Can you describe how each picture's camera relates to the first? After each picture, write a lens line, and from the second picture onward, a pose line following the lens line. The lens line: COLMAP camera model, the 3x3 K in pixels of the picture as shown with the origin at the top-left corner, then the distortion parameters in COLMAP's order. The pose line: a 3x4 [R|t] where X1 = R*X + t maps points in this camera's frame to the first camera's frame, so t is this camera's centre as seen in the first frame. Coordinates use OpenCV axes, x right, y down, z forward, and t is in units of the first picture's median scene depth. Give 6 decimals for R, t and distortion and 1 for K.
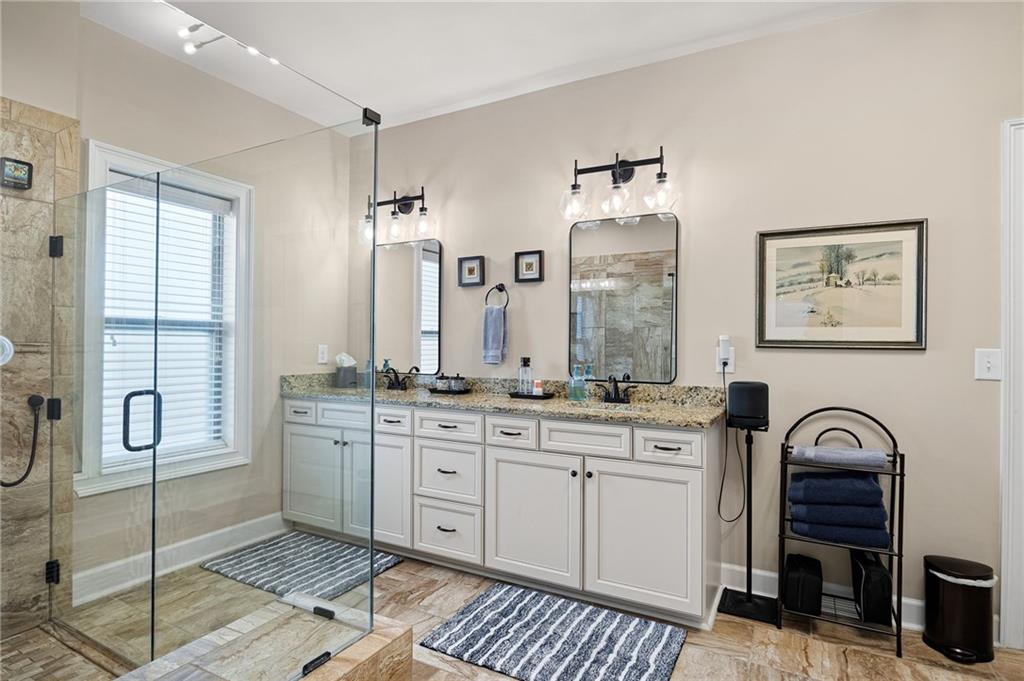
lens RADIAL K [[424.3, 0, 512.0], [0, 424.3, 340.5], [0, 0, 1]] dist [-0.001988, -0.000270]
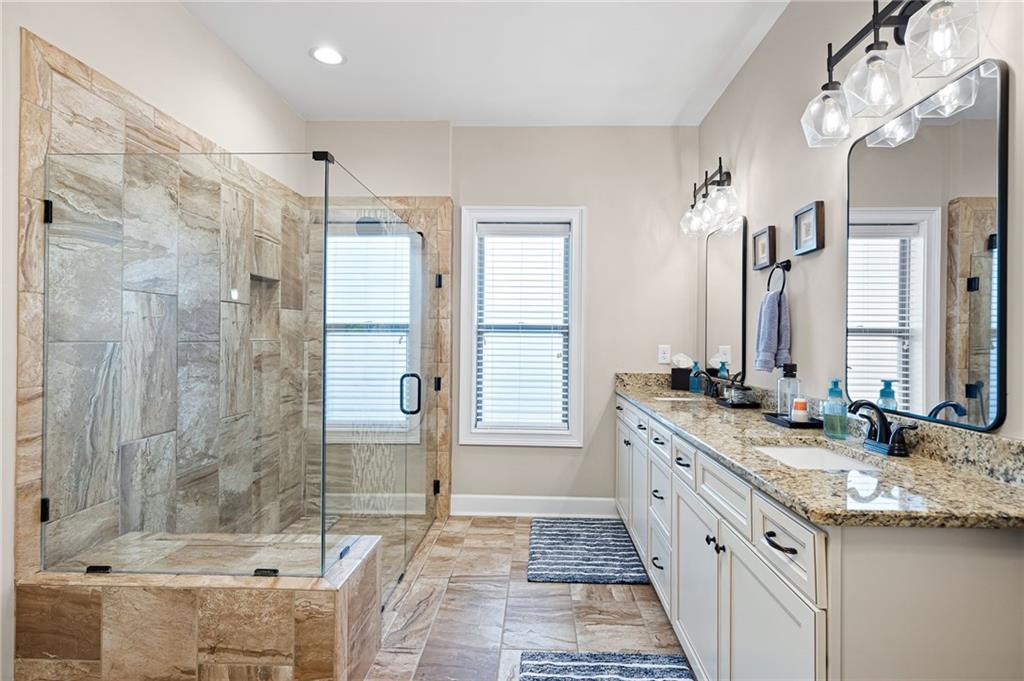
lens RADIAL K [[430.8, 0, 512.0], [0, 430.8, 340.5], [0, 0, 1]] dist [-0.000629, -0.000203]
pose [[0.597174, -0.002492, -0.802108, 0.290200], [0.000424, 0.999996, -0.002792, 0.003455], [0.802112, 0.001327, 0.597173, 0.205933]]
